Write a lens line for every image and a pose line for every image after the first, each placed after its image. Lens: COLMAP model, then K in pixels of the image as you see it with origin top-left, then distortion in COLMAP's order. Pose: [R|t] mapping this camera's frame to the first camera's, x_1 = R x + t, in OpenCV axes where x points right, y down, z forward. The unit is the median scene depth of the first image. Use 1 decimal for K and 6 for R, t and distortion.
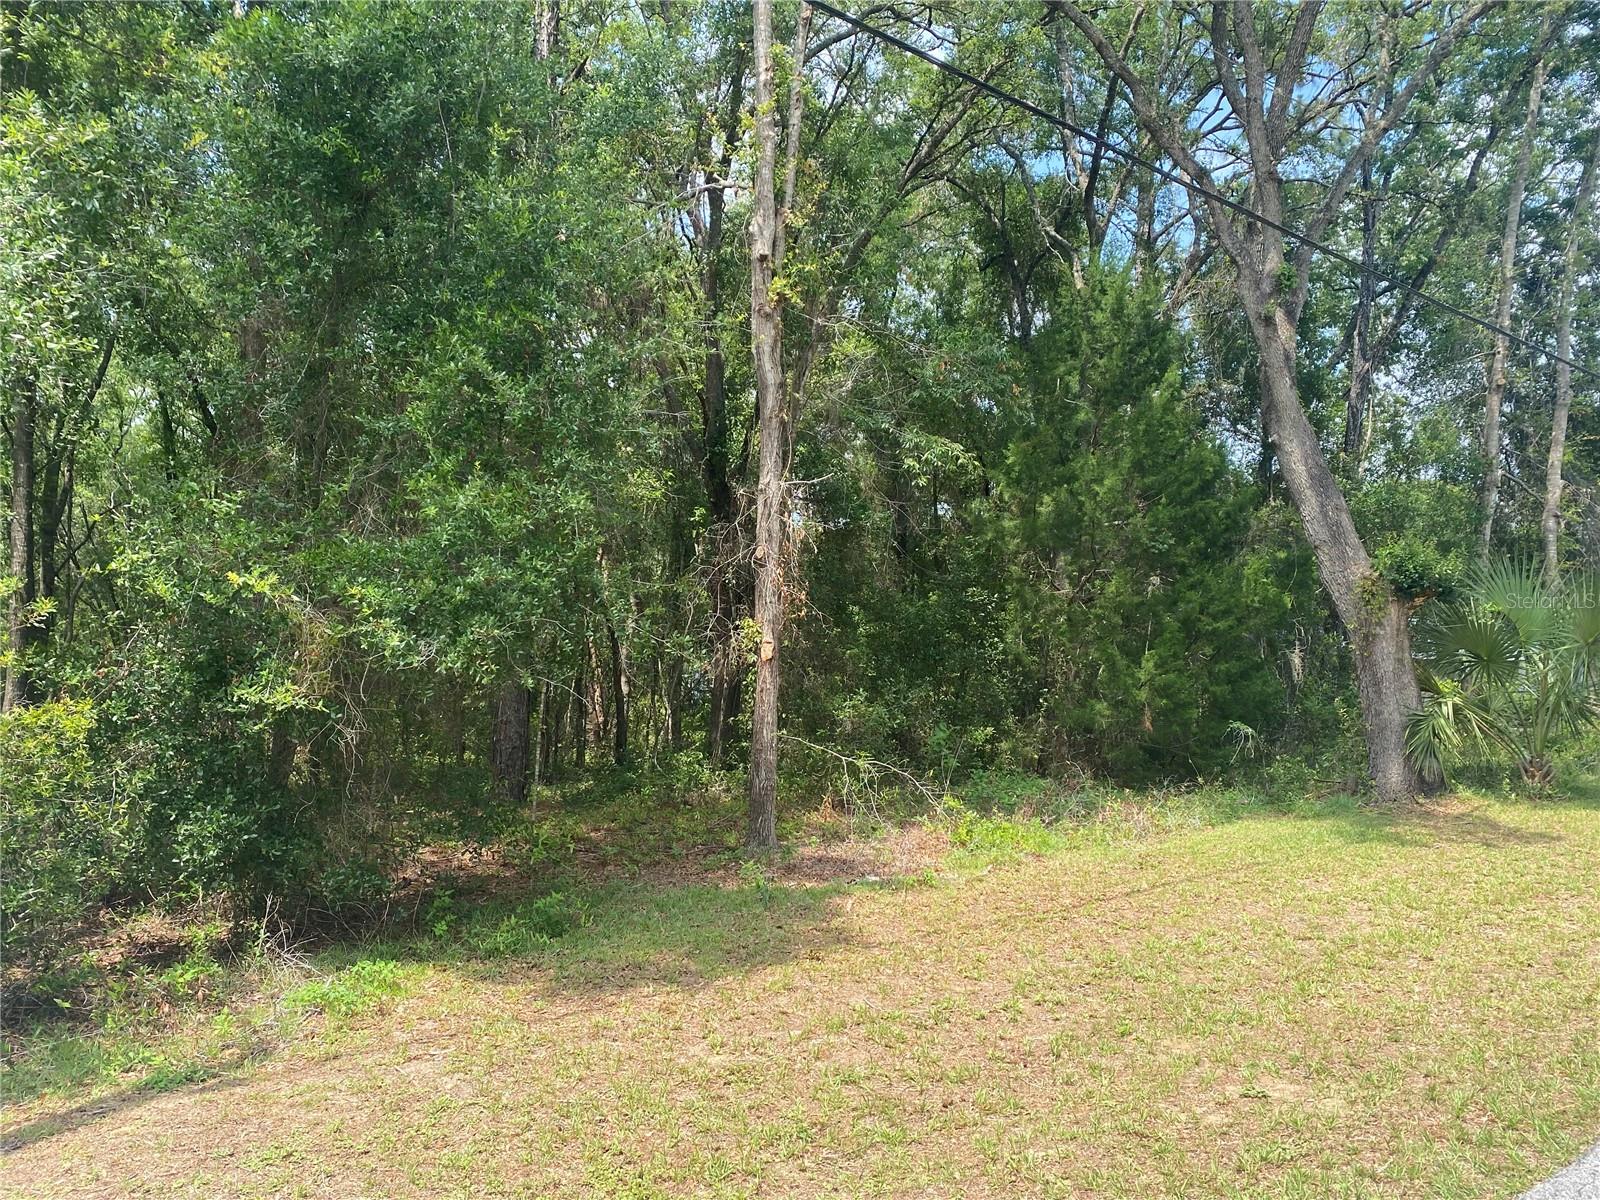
lens RADIAL K [[1218.9, 0, 799.9], [0, 1218.9, 588.4], [0, 0, 1]] dist [-0.000948, -0.039774]
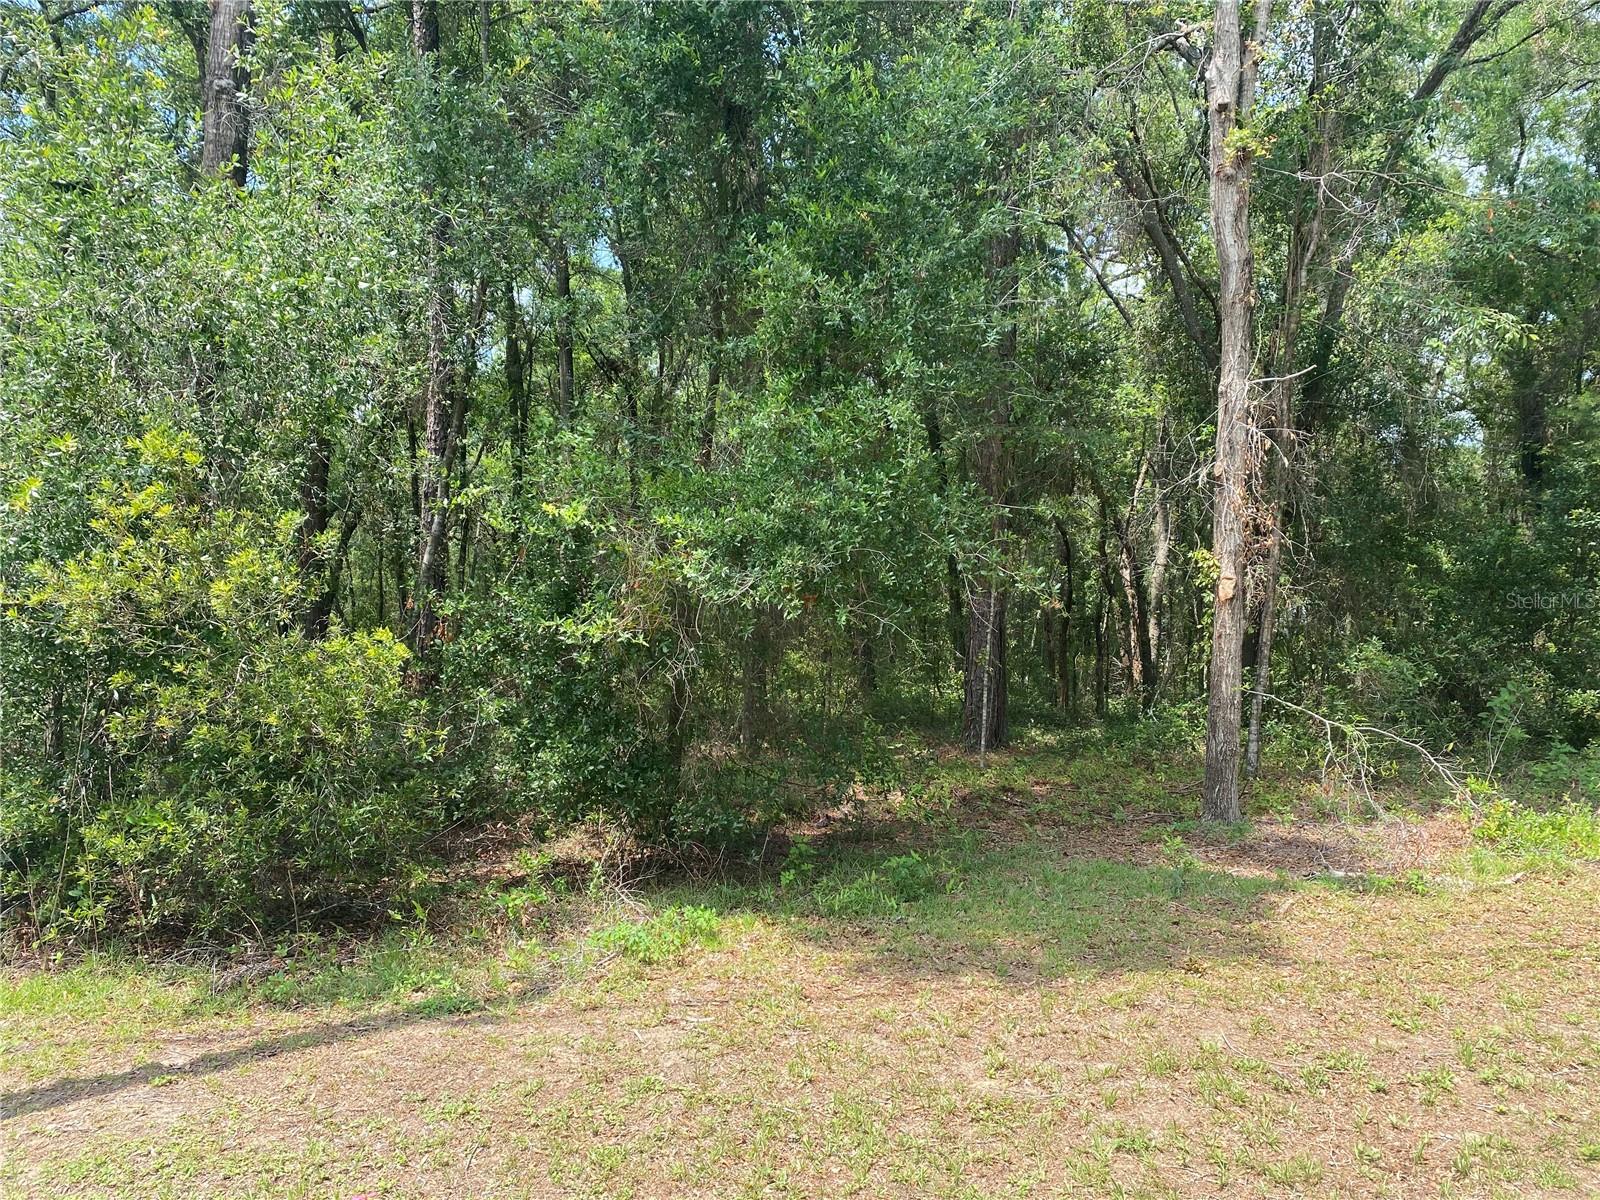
lens RADIAL K [[1218.9, 0, 792.0], [0, 1218.9, 604.1], [0, 0, 1]] dist [-0.000948, -0.039774]
pose [[0.878820, 0.010175, -0.477044, 0.109607], [0.019323, 0.998194, 0.056888, 0.009453], [0.476762, -0.059212, 0.877036, 0.131118]]
